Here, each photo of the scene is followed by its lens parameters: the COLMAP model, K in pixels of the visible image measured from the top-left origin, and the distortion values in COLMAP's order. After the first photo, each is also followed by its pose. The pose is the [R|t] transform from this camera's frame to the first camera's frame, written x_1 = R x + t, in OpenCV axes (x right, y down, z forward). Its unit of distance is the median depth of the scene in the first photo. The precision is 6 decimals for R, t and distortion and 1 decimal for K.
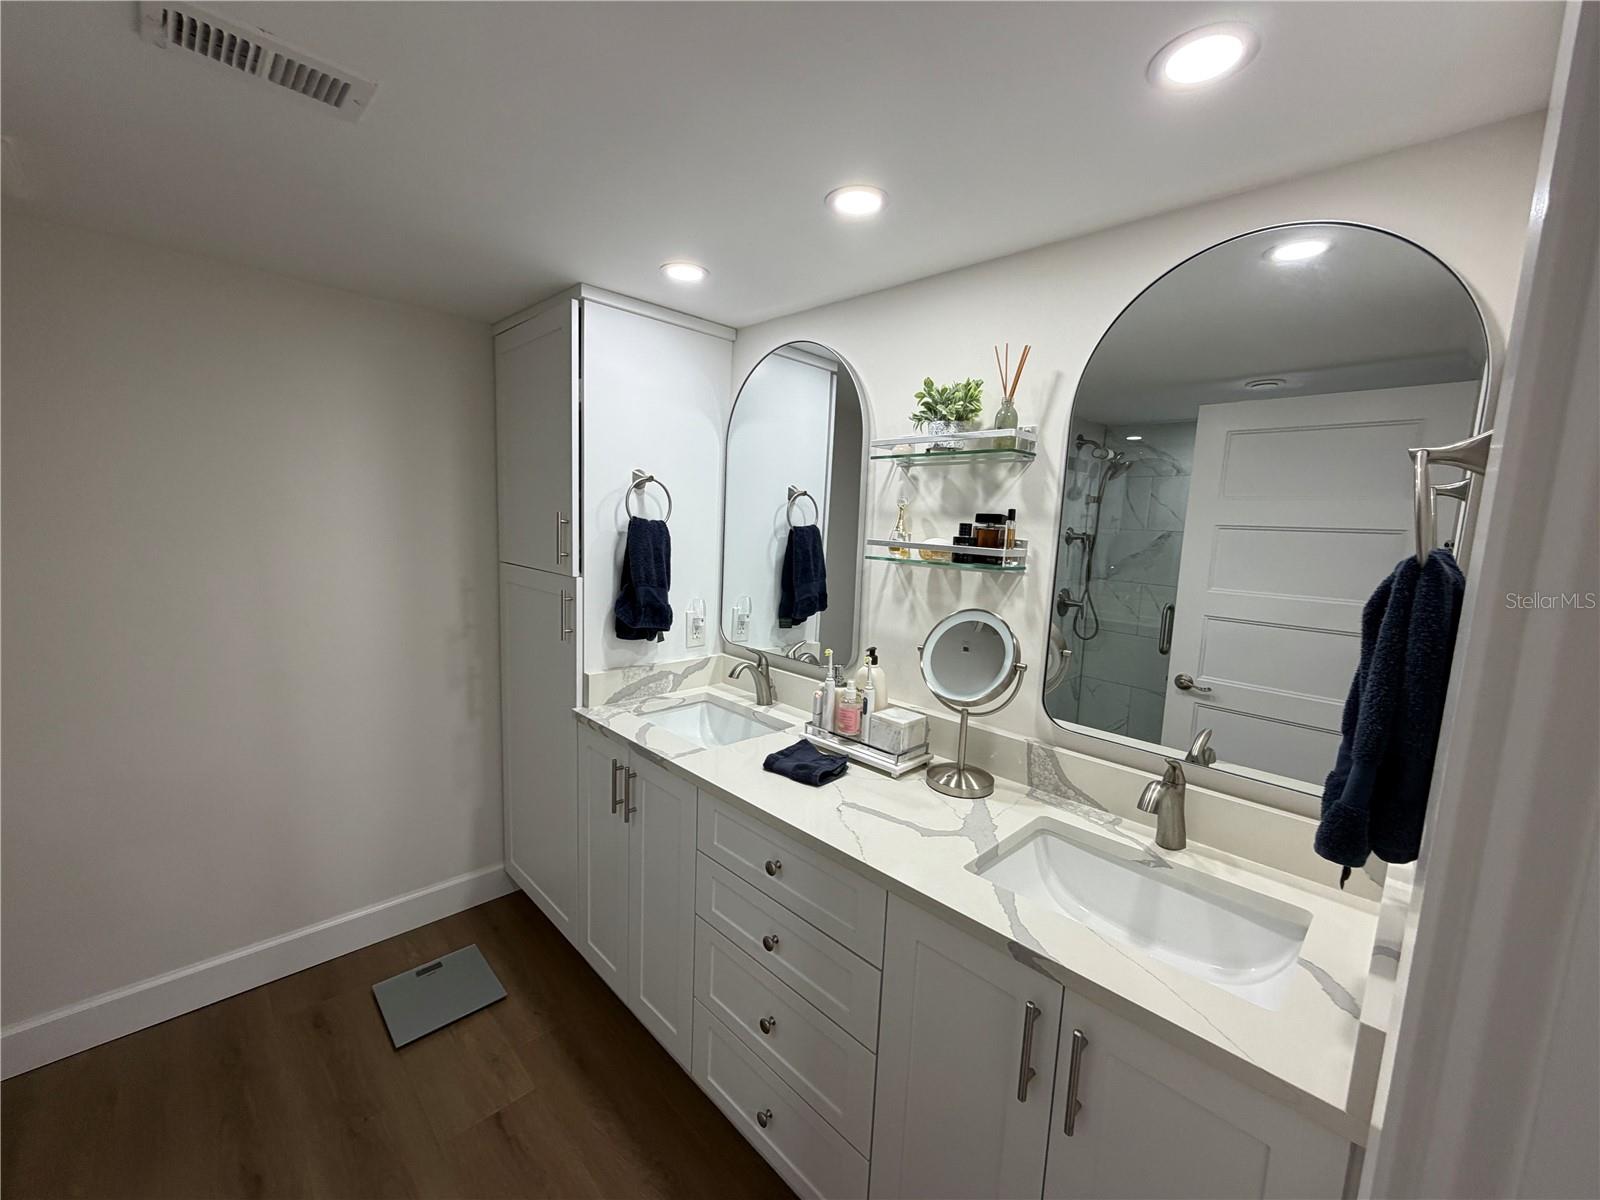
lens RADIAL K [[640.0, 0, 794.1], [0, 640.0, 602.7], [0, 0, 1]] dist [0.000687, 0.000012]
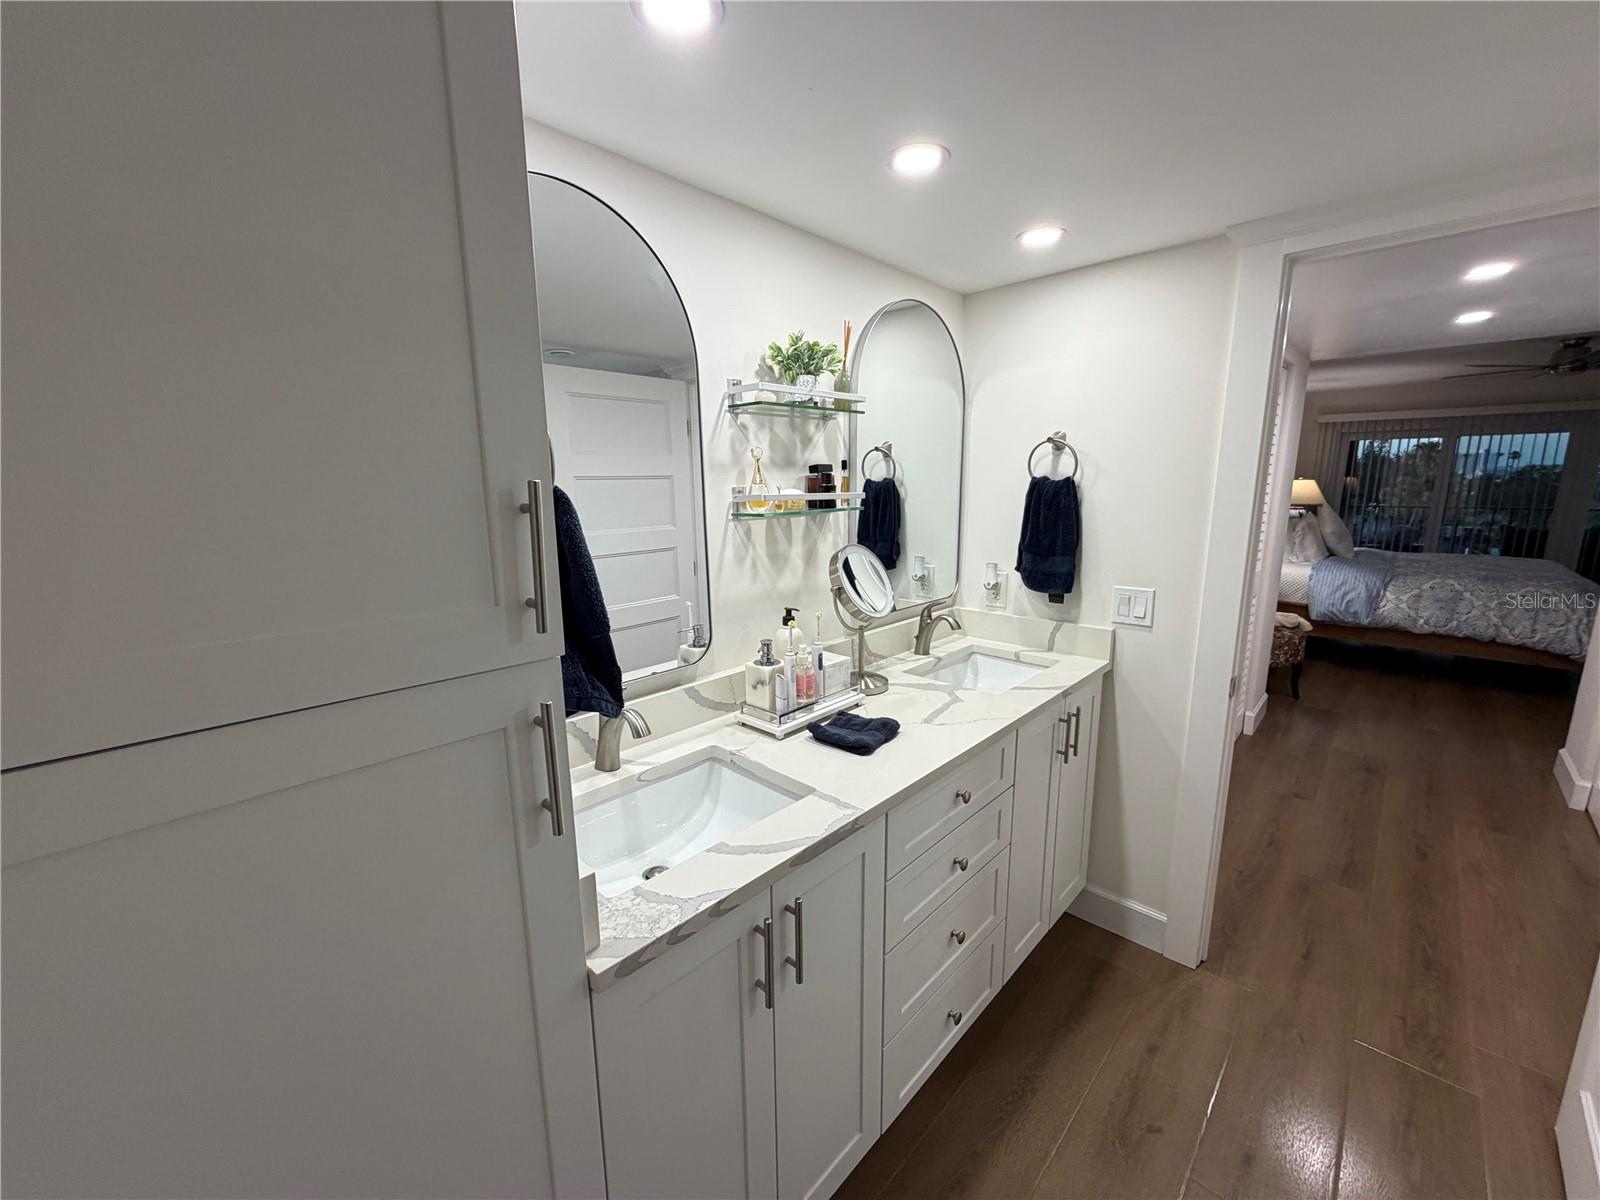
lens RADIAL K [[640.0, 0, 794.1], [0, 640.0, 602.7], [0, 0, 1]] dist [0.000687, 0.000012]
pose [[-0.029818, -0.230146, 0.972699, -0.822538], [0.138441, 0.962802, 0.232048, -0.161491], [-0.989922, 0.141581, 0.003153, 1.007664]]
